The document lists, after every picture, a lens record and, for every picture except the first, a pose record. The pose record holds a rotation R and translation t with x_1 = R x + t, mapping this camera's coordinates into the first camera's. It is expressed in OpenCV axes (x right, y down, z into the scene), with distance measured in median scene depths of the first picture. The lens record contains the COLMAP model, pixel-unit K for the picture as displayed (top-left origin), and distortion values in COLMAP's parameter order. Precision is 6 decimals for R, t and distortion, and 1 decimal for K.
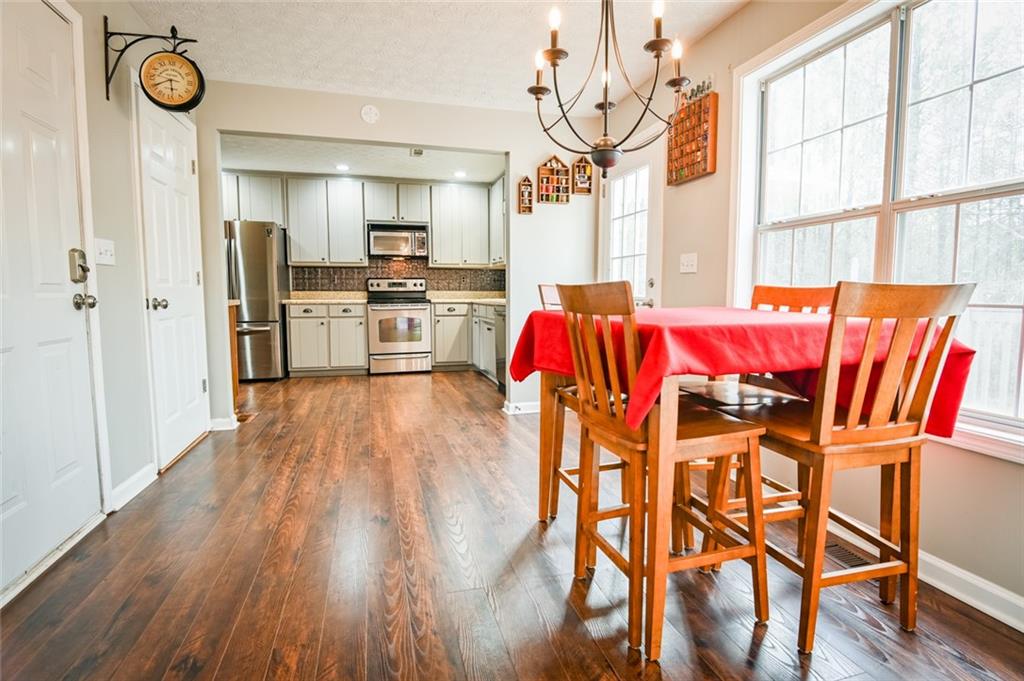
lens RADIAL K [[502.5, 0, 514.5], [0, 502.5, 334.4], [0, 0, 1]] dist [-0.018643, -0.000895]
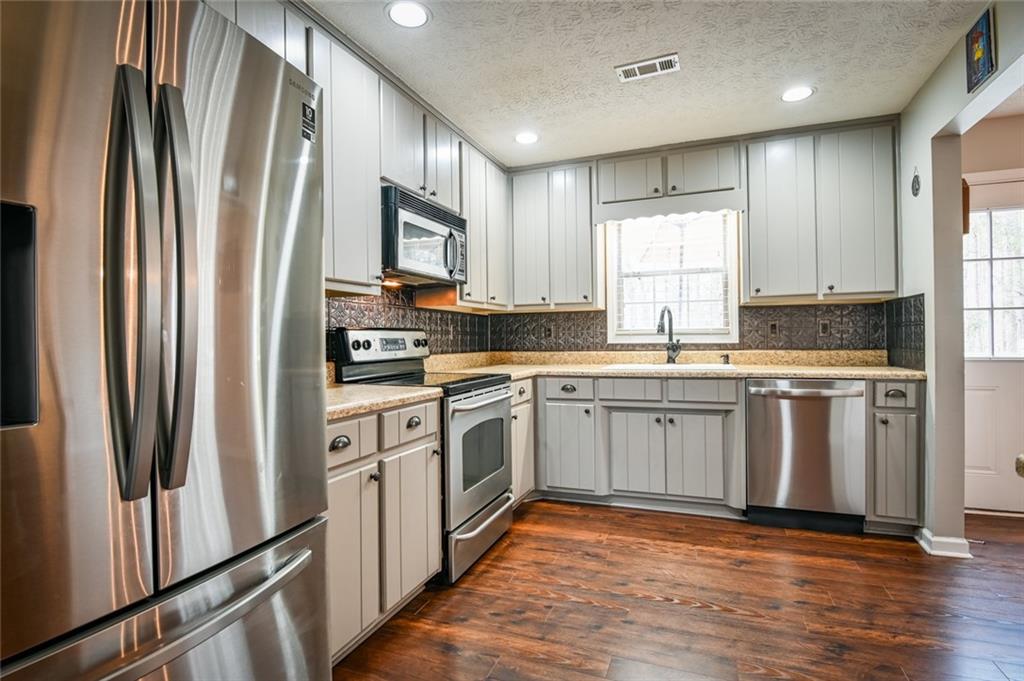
lens RADIAL K [[502.5, 0, 515.1], [0, 502.5, 338.9], [0, 0, 1]] dist [-0.018643, -0.000895]
pose [[0.599476, -0.002921, 0.800387, -0.621619], [0.079310, 0.995289, -0.055769, -0.087885], [-0.796454, 0.096911, 0.596883, 0.820226]]
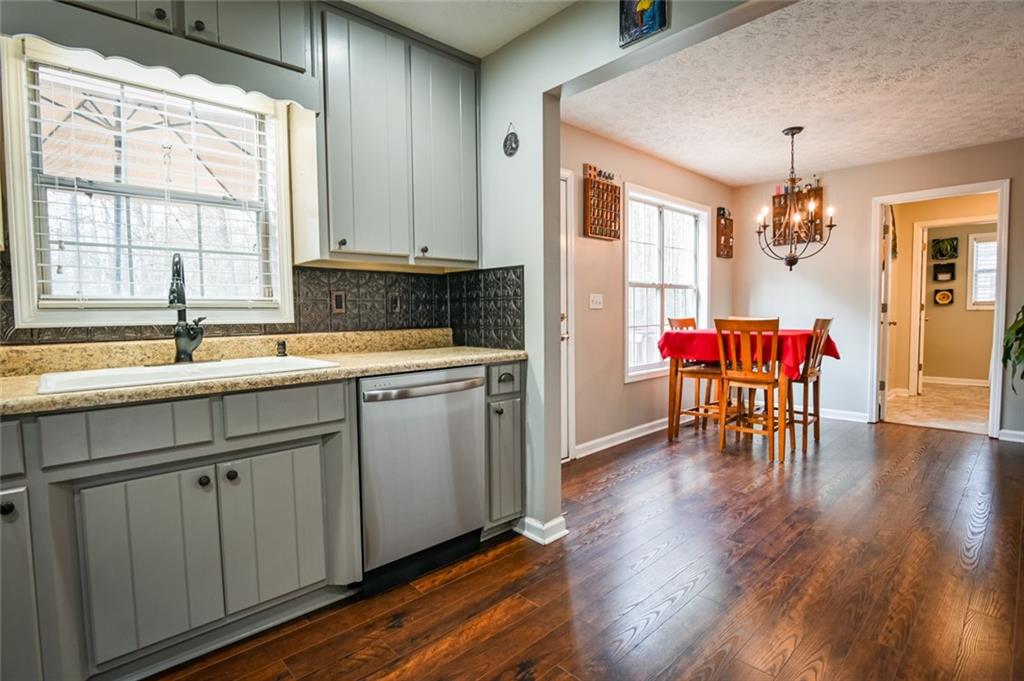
lens RADIAL K [[502.5, 0, 513.8], [0, 502.5, 339.6], [0, 0, 1]] dist [-0.018643, -0.000895]
pose [[-0.466738, -0.043426, 0.883329, -0.390606], [0.088811, 0.991444, 0.095667, -0.105232], [-0.879925, 0.123100, -0.458888, 1.007652]]
